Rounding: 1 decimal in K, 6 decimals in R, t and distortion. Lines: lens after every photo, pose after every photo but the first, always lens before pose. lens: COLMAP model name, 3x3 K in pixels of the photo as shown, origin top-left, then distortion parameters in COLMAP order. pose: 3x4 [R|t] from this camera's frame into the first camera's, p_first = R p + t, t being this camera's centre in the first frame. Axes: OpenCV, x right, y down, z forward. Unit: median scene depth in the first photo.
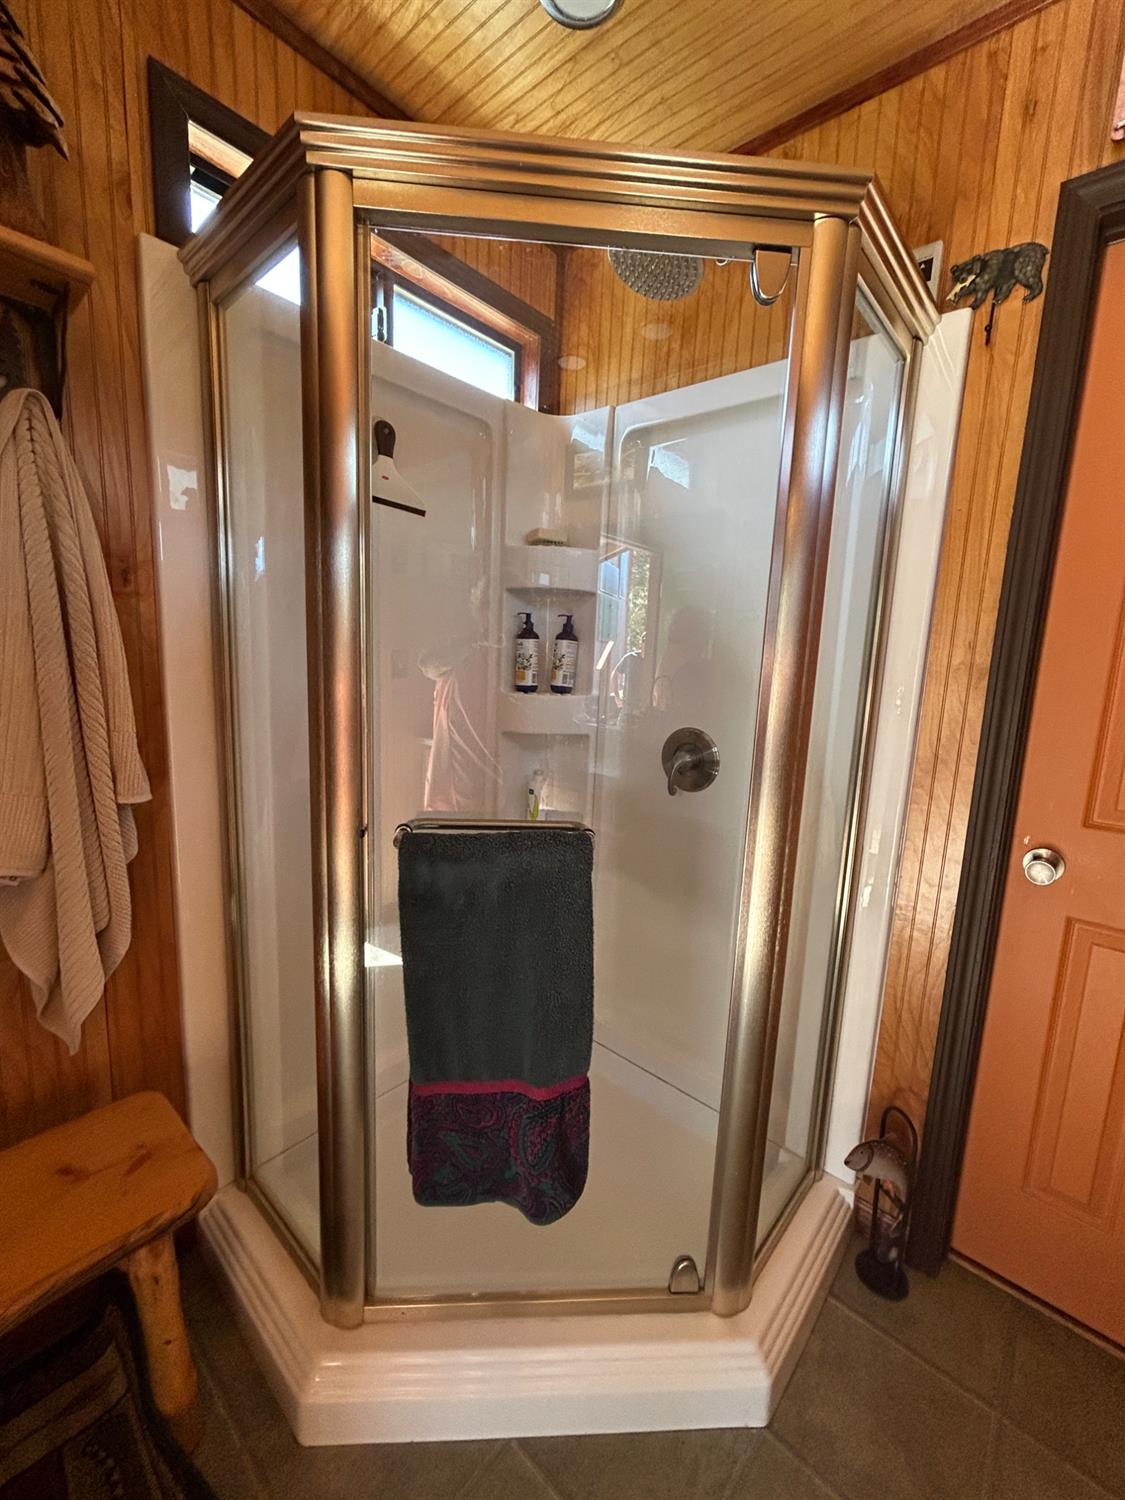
lens RADIAL K [[606.6, 0, 562.5], [0, 606.6, 750.0], [0, 0, 1]] dist [0.002360, 0.000636]
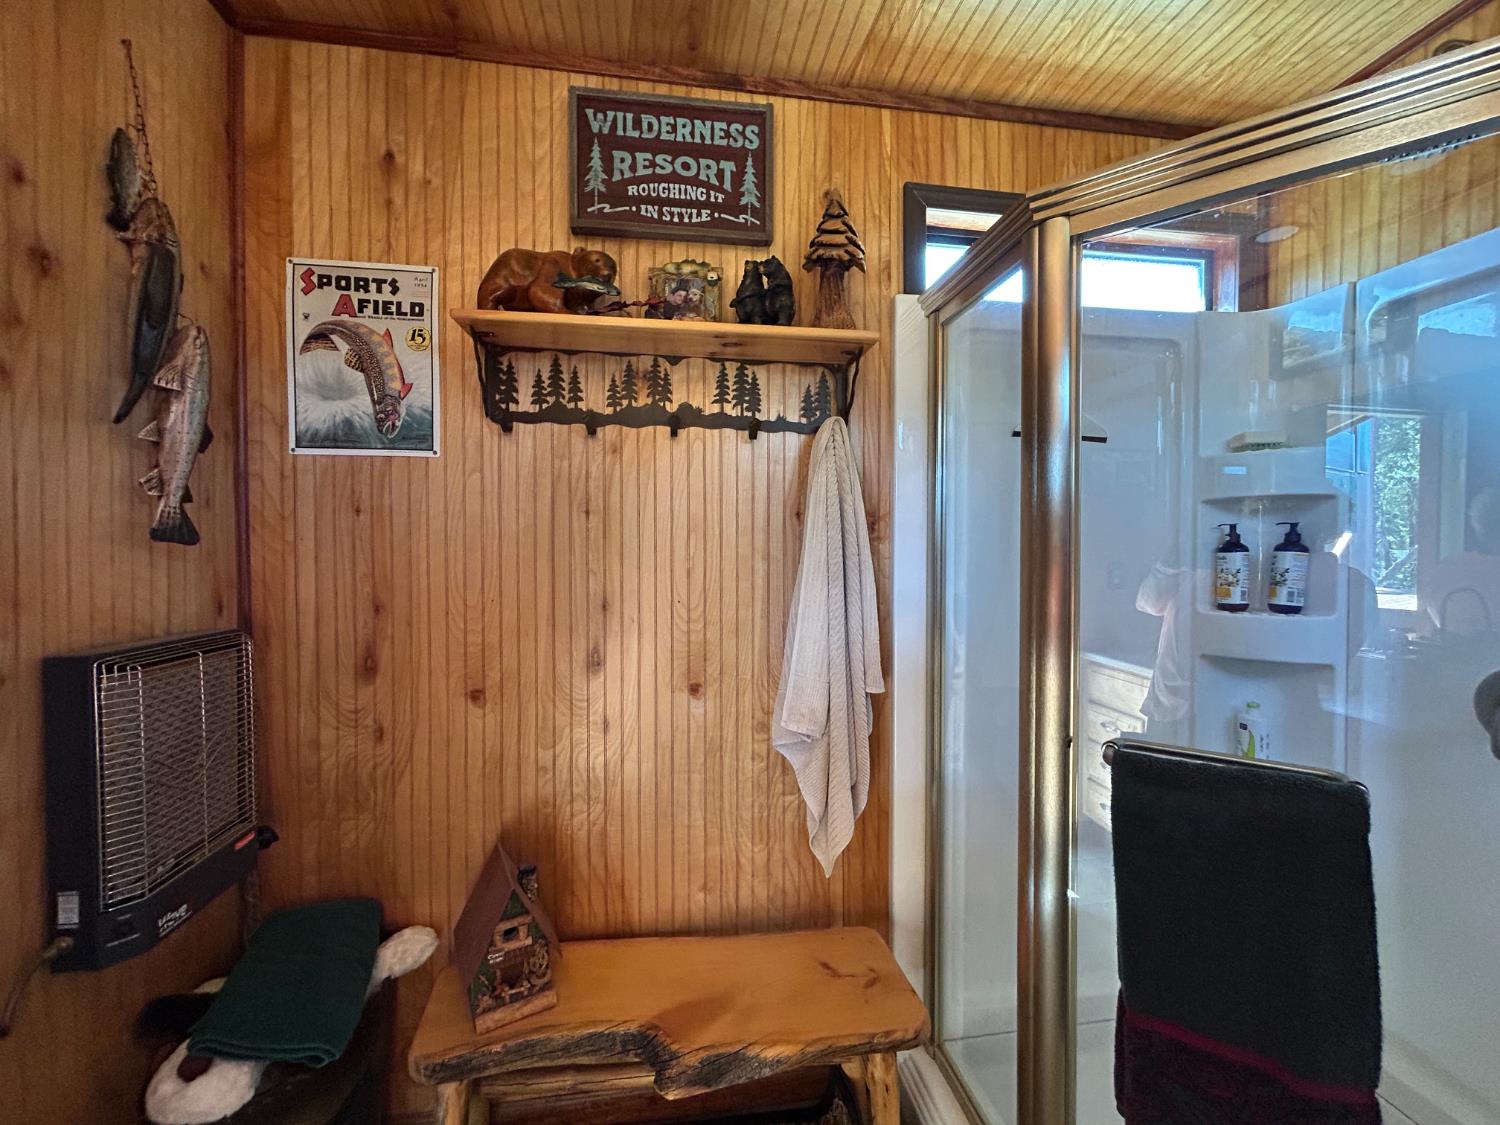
lens RADIAL K [[606.6, 0, 748.9], [0, 606.6, 560.5], [0, 0, 1]] dist [0.002360, 0.000636]
pose [[0.766630, -0.030526, -0.641363, -0.046785], [-0.067921, 0.989410, -0.128278, -0.009959], [0.638486, 0.141904, 0.756438, -0.211593]]
